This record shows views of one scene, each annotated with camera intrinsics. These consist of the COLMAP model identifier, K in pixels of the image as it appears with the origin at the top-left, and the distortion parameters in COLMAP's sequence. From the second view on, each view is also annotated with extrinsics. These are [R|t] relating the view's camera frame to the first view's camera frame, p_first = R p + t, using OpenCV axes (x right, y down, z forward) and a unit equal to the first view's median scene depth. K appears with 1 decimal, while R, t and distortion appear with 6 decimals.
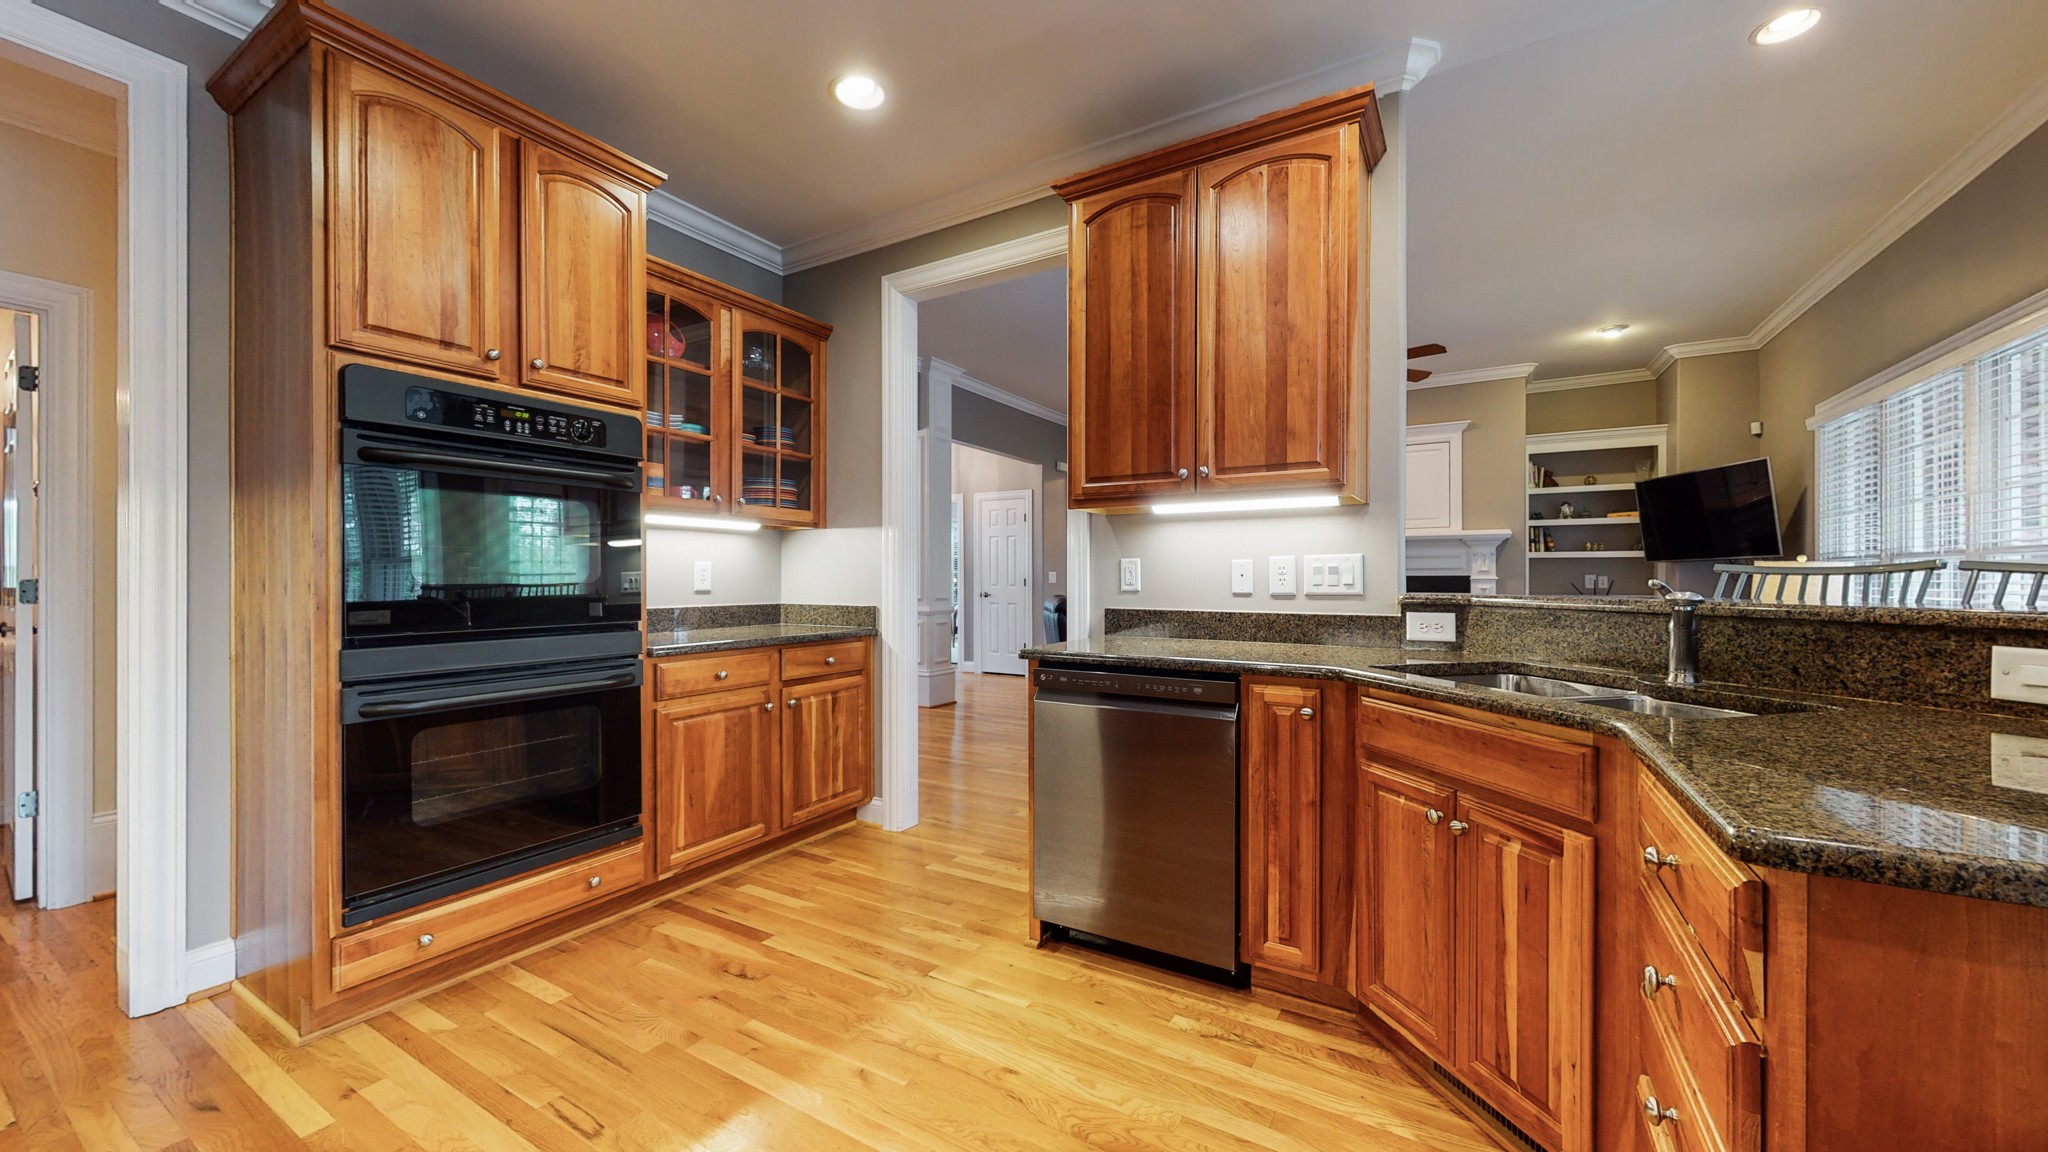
lens RADIAL K [[749.4, 0, 1022.9], [0, 749.4, 578.0], [0, 0, 1]] dist [-0.000196, 0.000042]
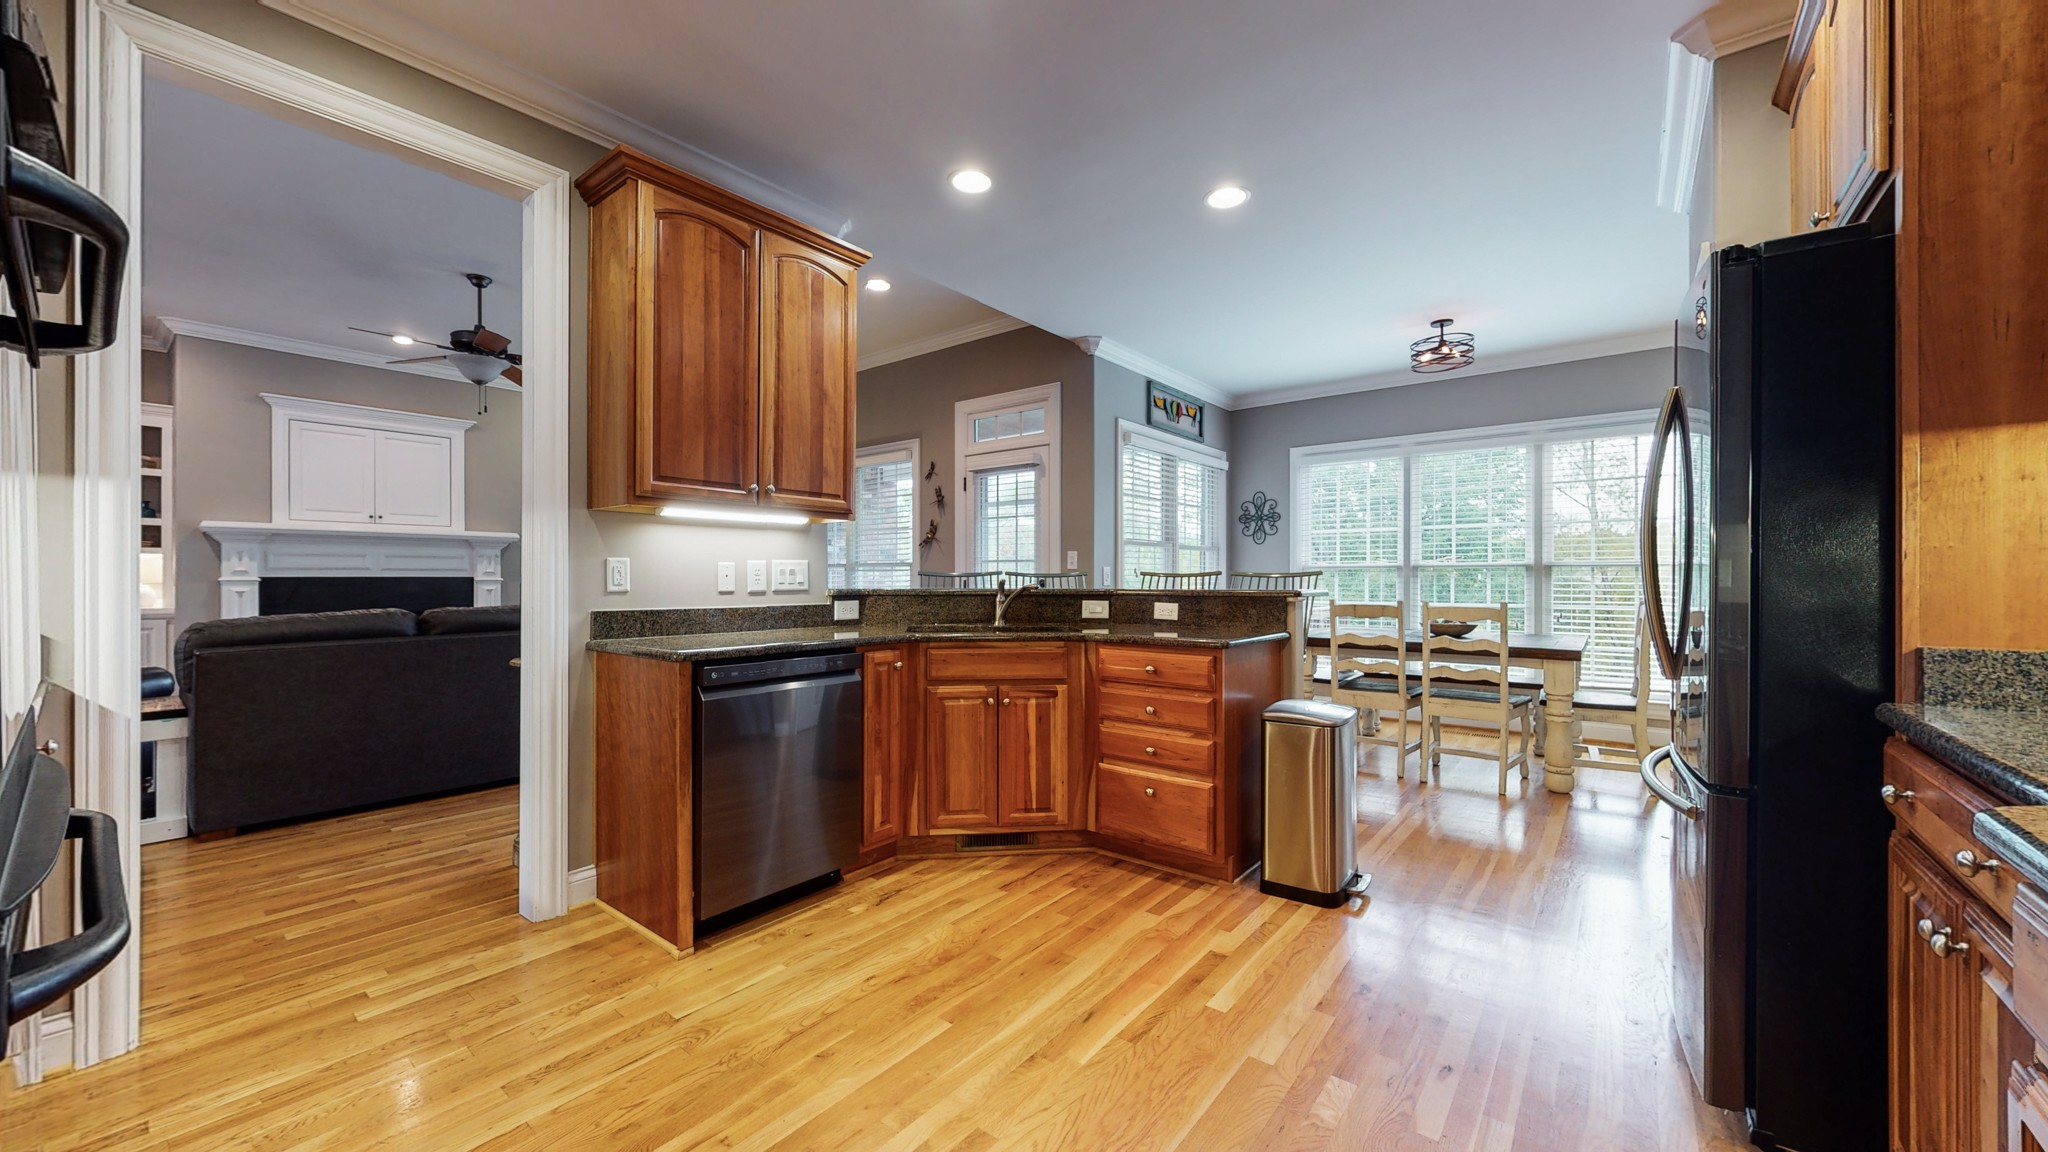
lens RADIAL K [[749.4, 0, 1022.9], [0, 749.4, 578.0], [0, 0, 1]] dist [-0.000196, 0.000042]
pose [[0.139557, 0.001700, 0.990213, -0.954752], [0.001418, 0.999997, -0.001916, 0.003417], [-0.990213, 0.001672, 0.139554, 0.461198]]
